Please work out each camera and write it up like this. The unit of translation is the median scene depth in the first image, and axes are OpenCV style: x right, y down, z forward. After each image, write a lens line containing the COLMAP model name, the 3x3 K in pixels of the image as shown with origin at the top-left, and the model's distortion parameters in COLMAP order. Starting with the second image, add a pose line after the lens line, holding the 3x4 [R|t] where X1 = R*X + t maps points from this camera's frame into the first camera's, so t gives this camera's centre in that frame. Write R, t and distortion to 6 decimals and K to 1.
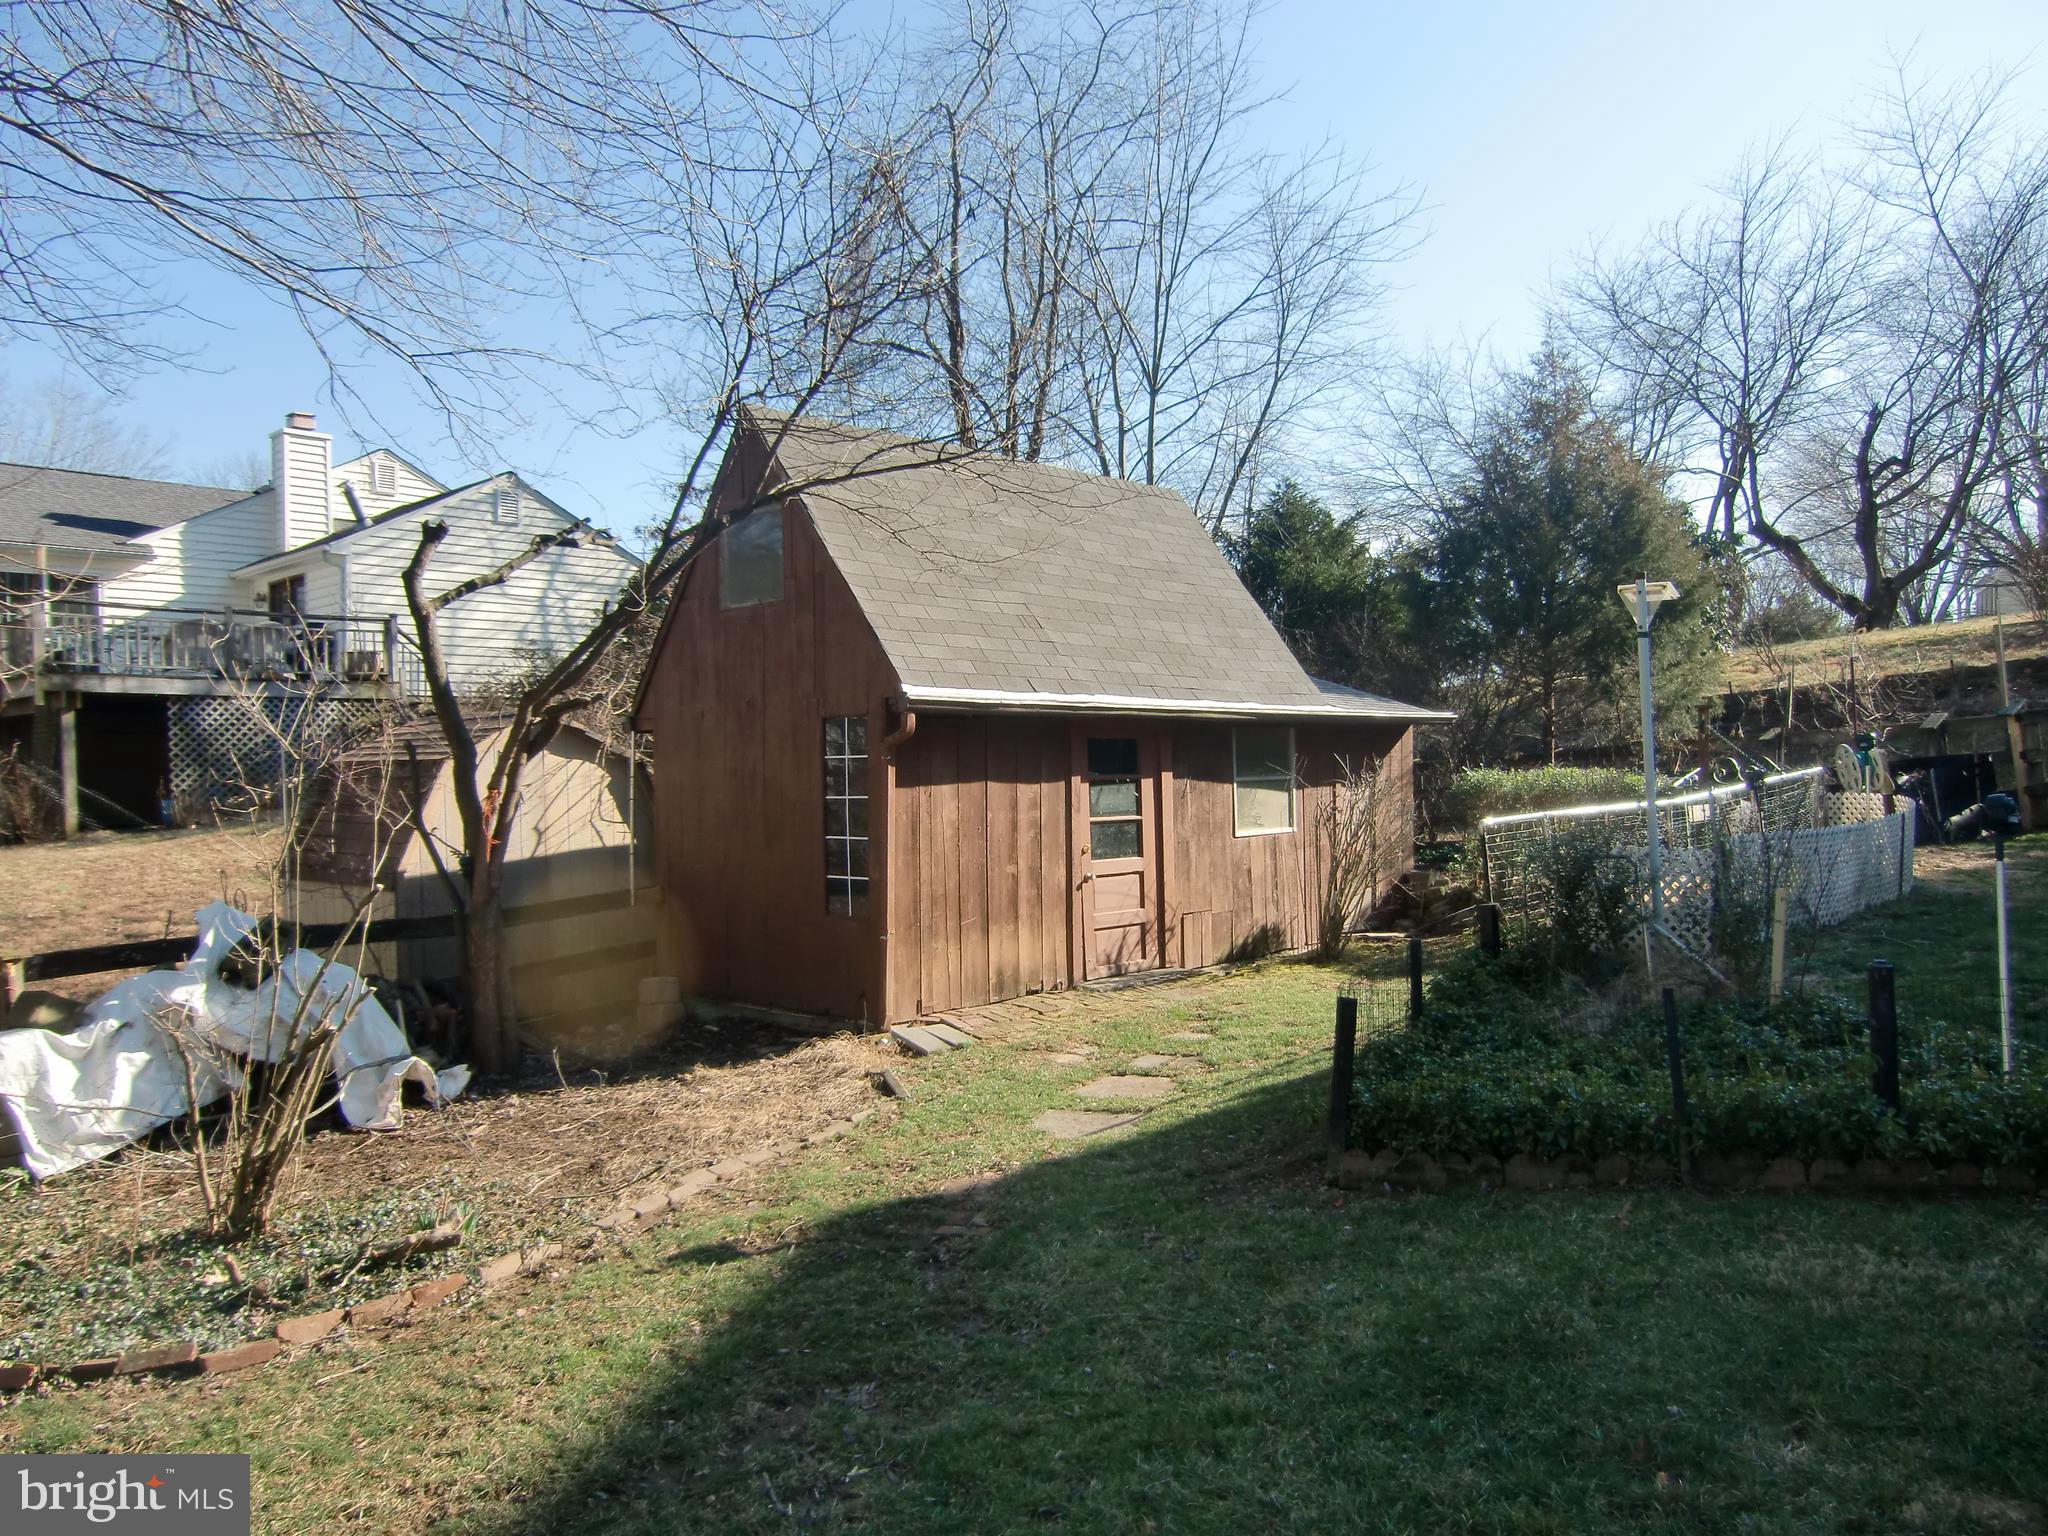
lens RADIAL K [[1511.0, 0, 1024.0], [0, 1511.0, 768.0], [0, 0, 1]] dist [-0.119807, 0.151616]
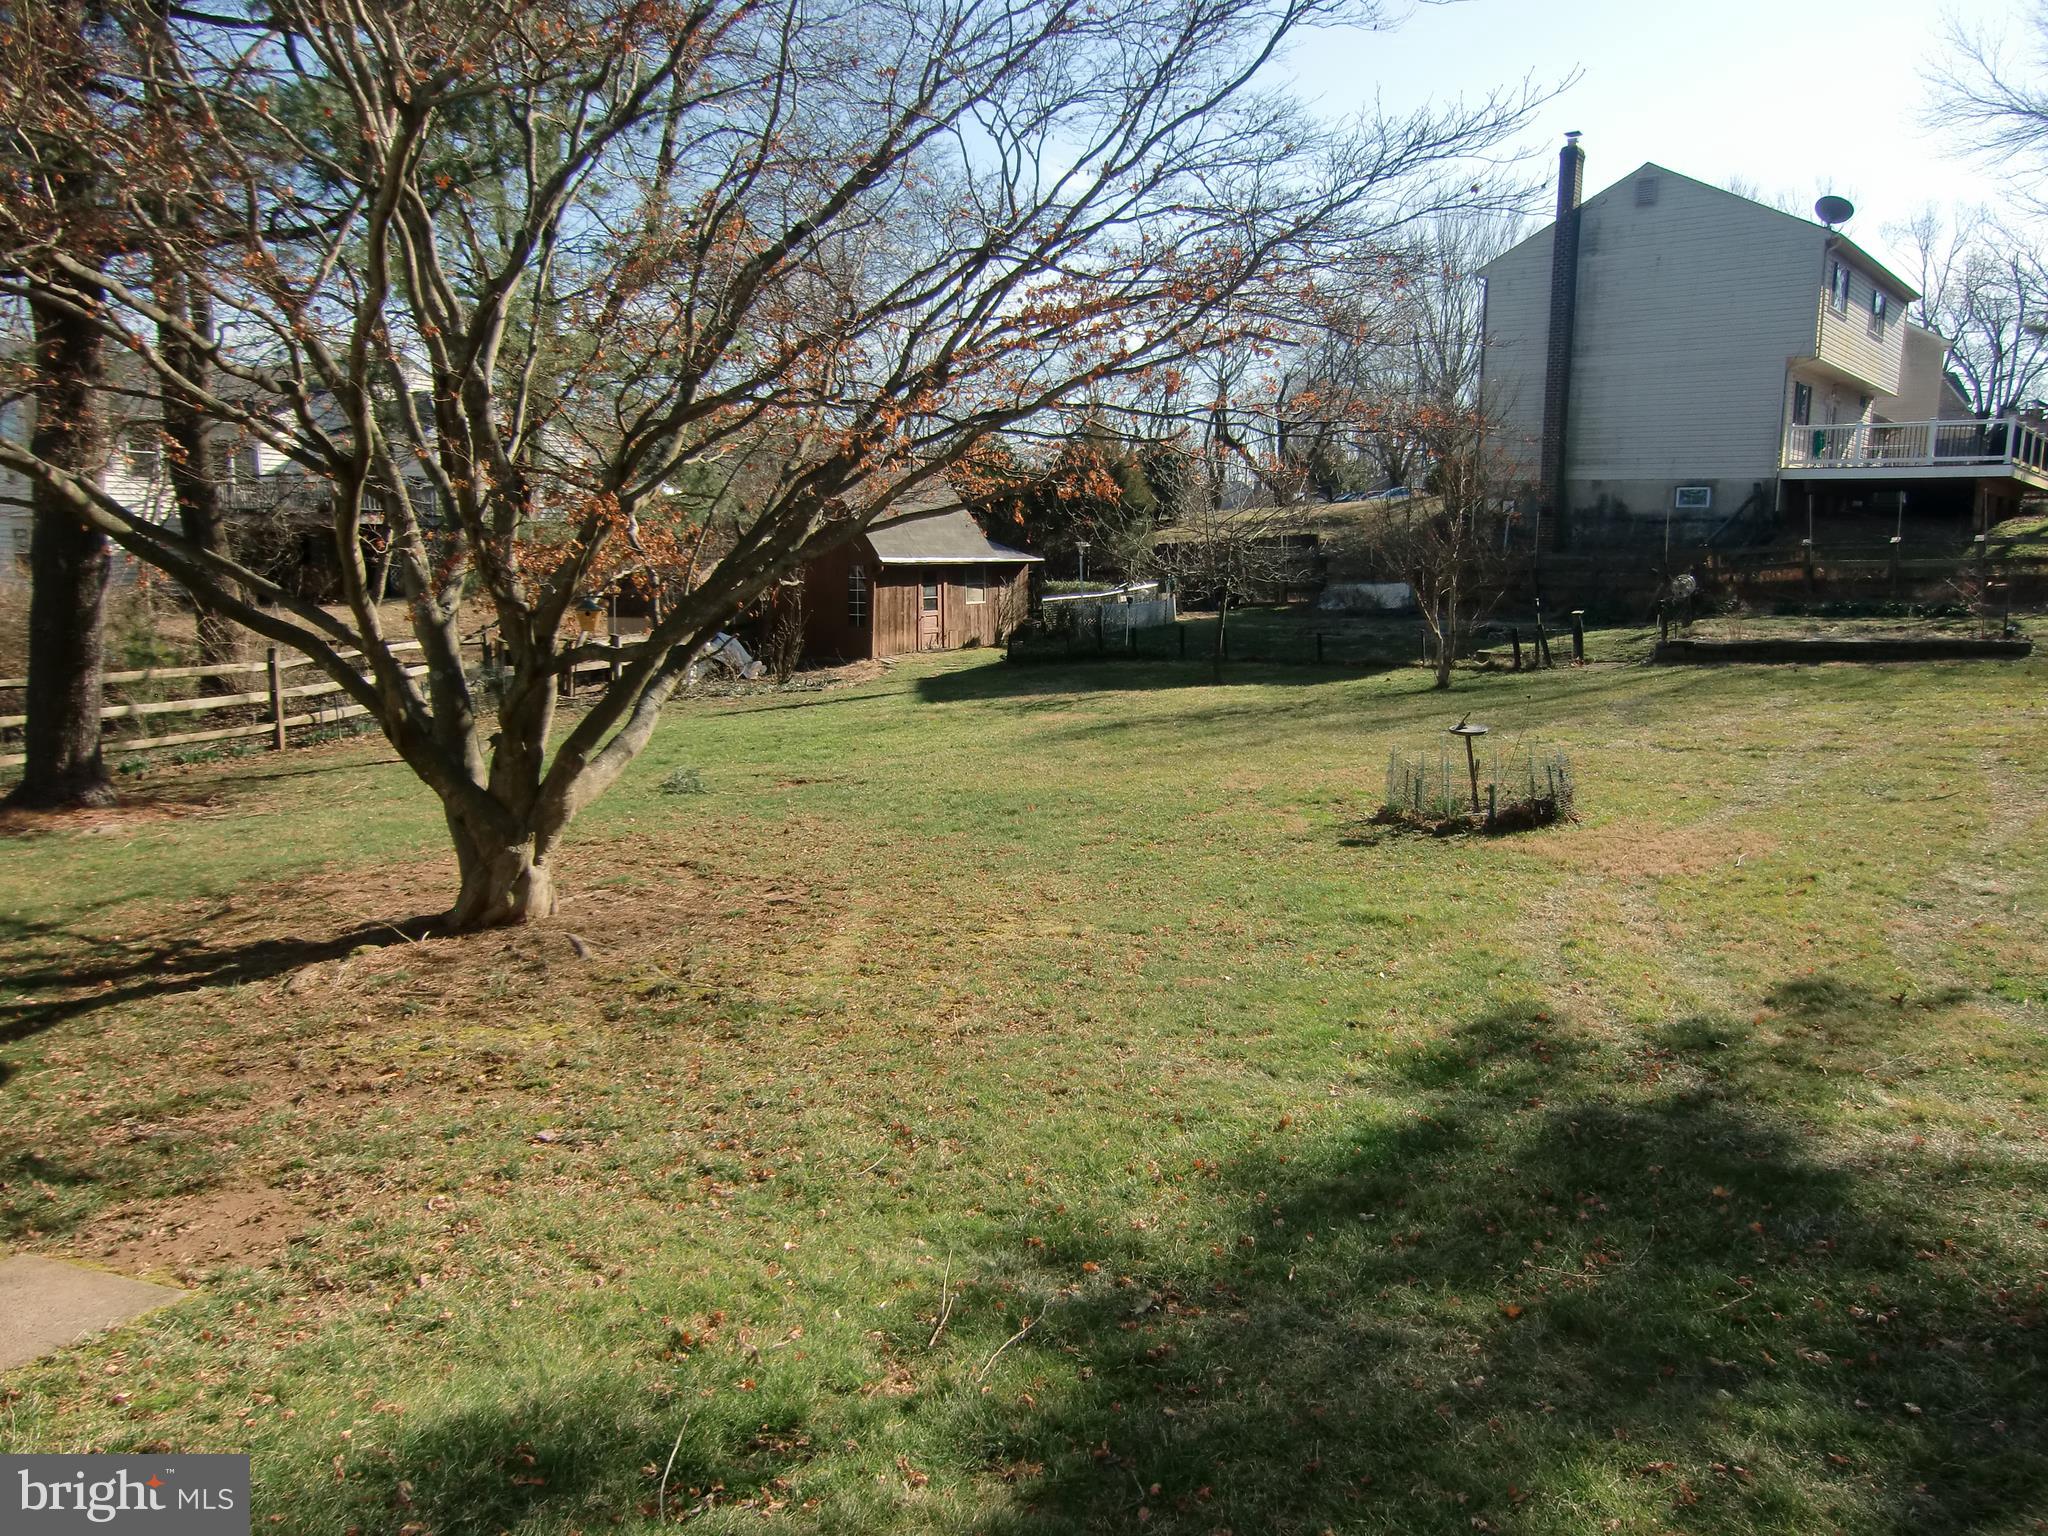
lens RADIAL K [[1511.0, 0, 1024.0], [0, 1511.0, 768.0], [0, 0, 1]] dist [-0.119807, 0.151616]
pose [[0.969572, -0.012490, 0.244488, -0.494679], [-0.023732, 0.989199, 0.144648, -0.069431], [-0.243654, -0.146049, 0.958803, -1.970433]]
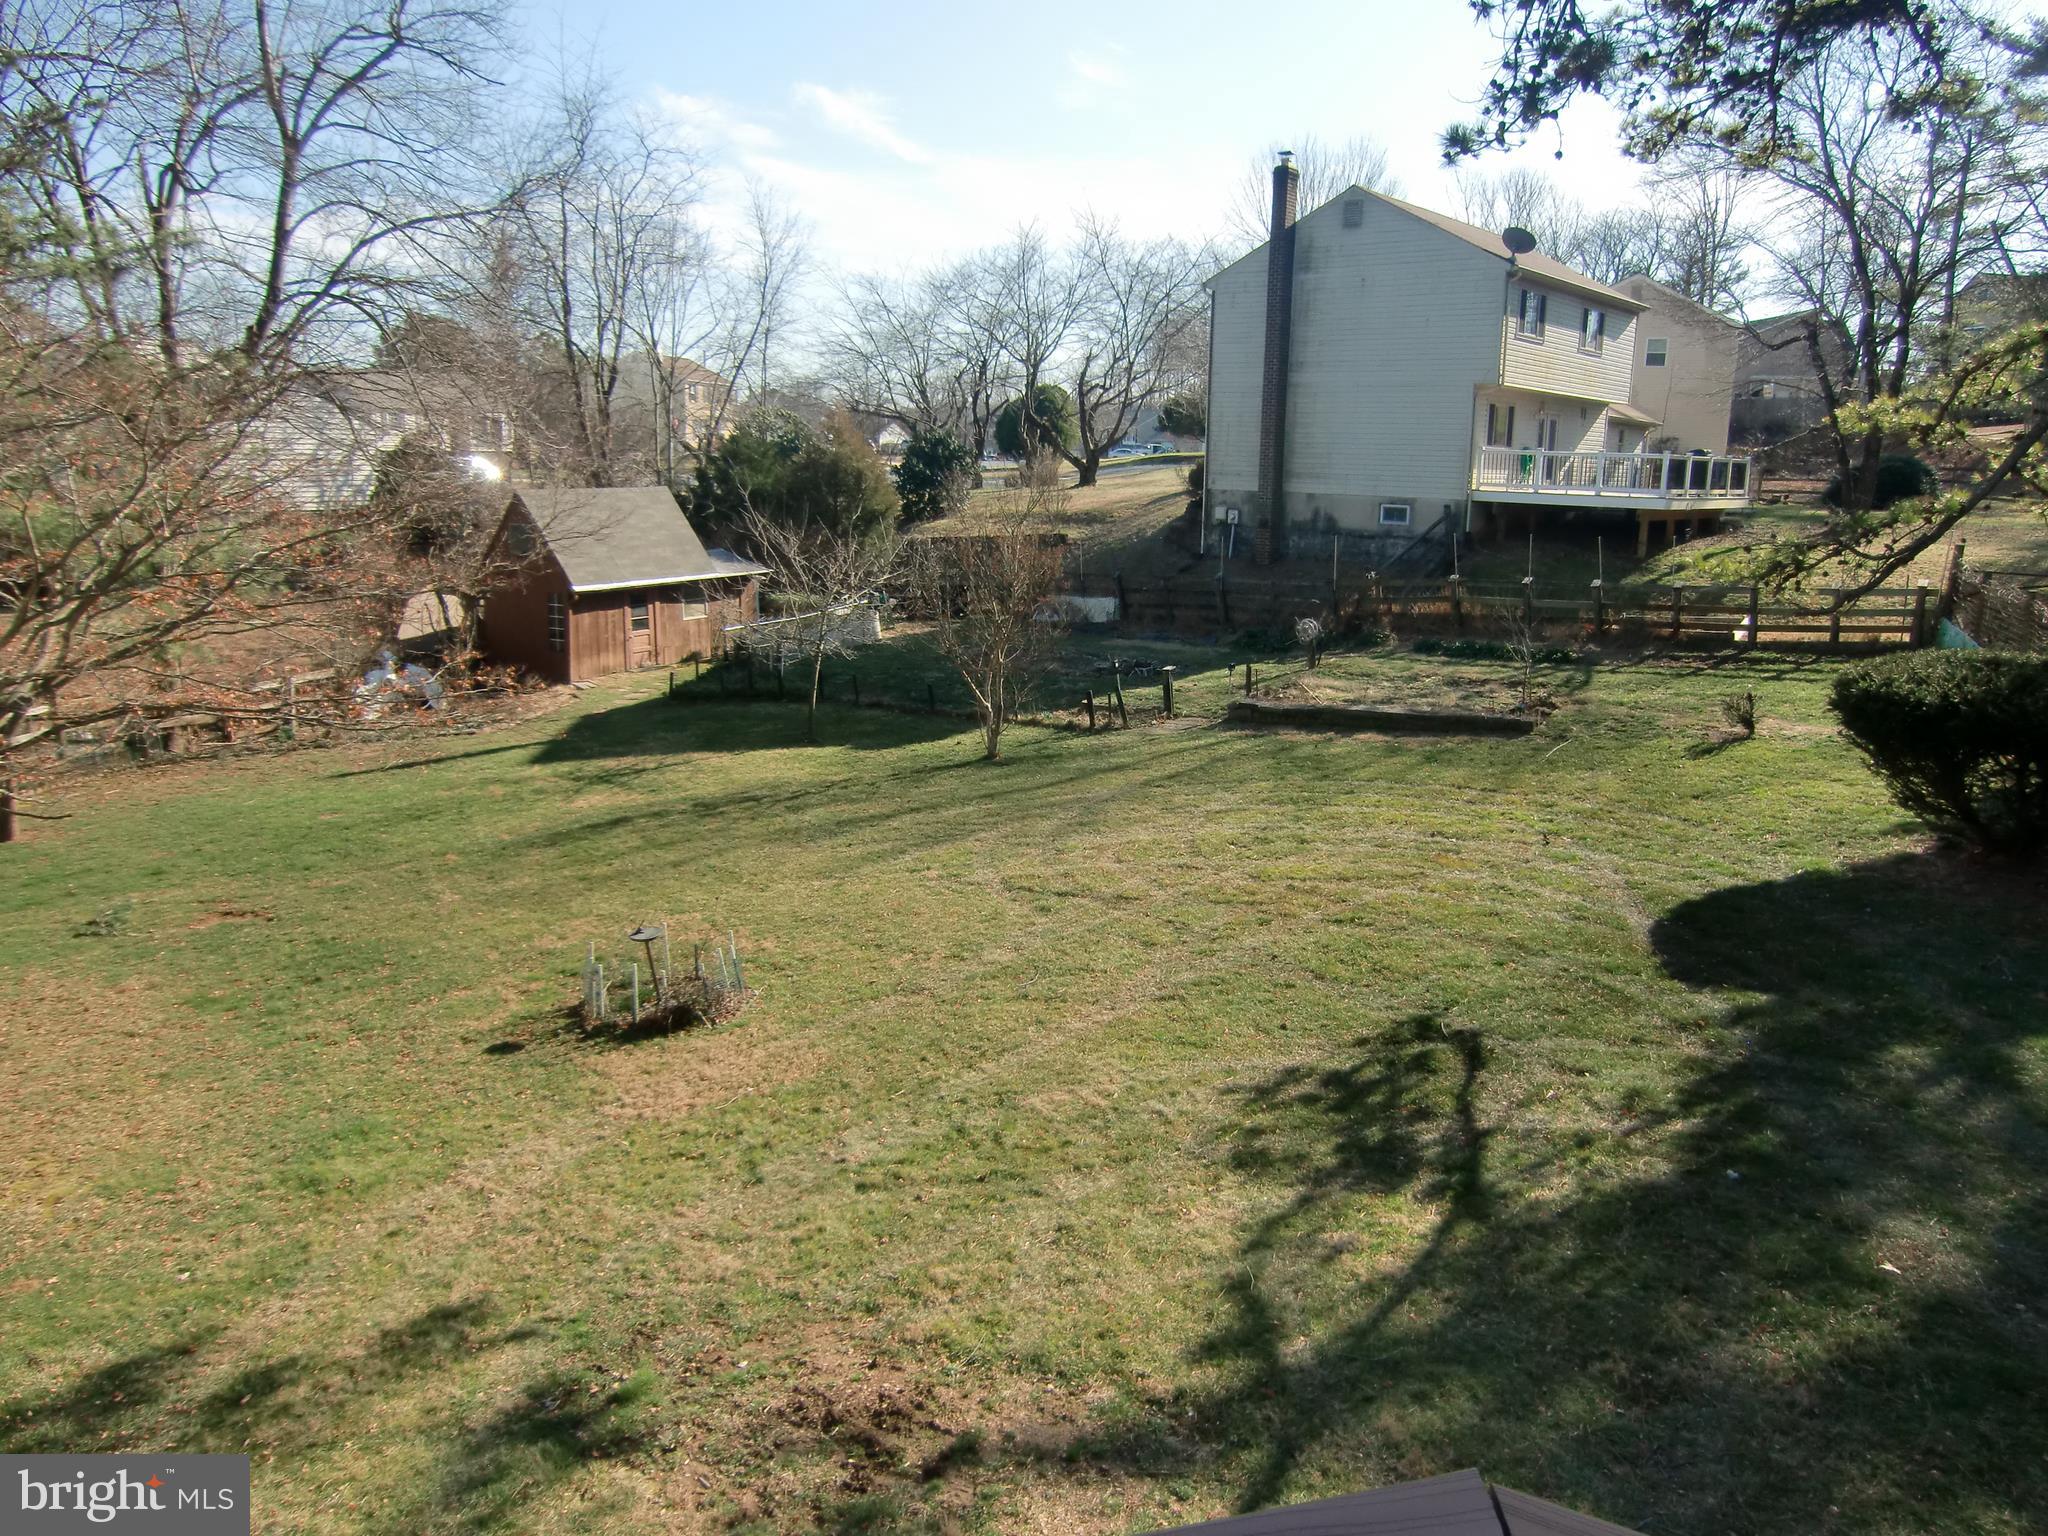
lens RADIAL K [[1511.0, 0, 1024.0], [0, 1511.0, 768.0], [0, 0, 1]] dist [-0.119807, 0.151616]
pose [[0.964242, -0.026283, 0.263715, 0.001459], [-0.028343, 0.979136, 0.201219, -0.306871], [-0.263502, -0.201499, 0.943380, -2.187668]]
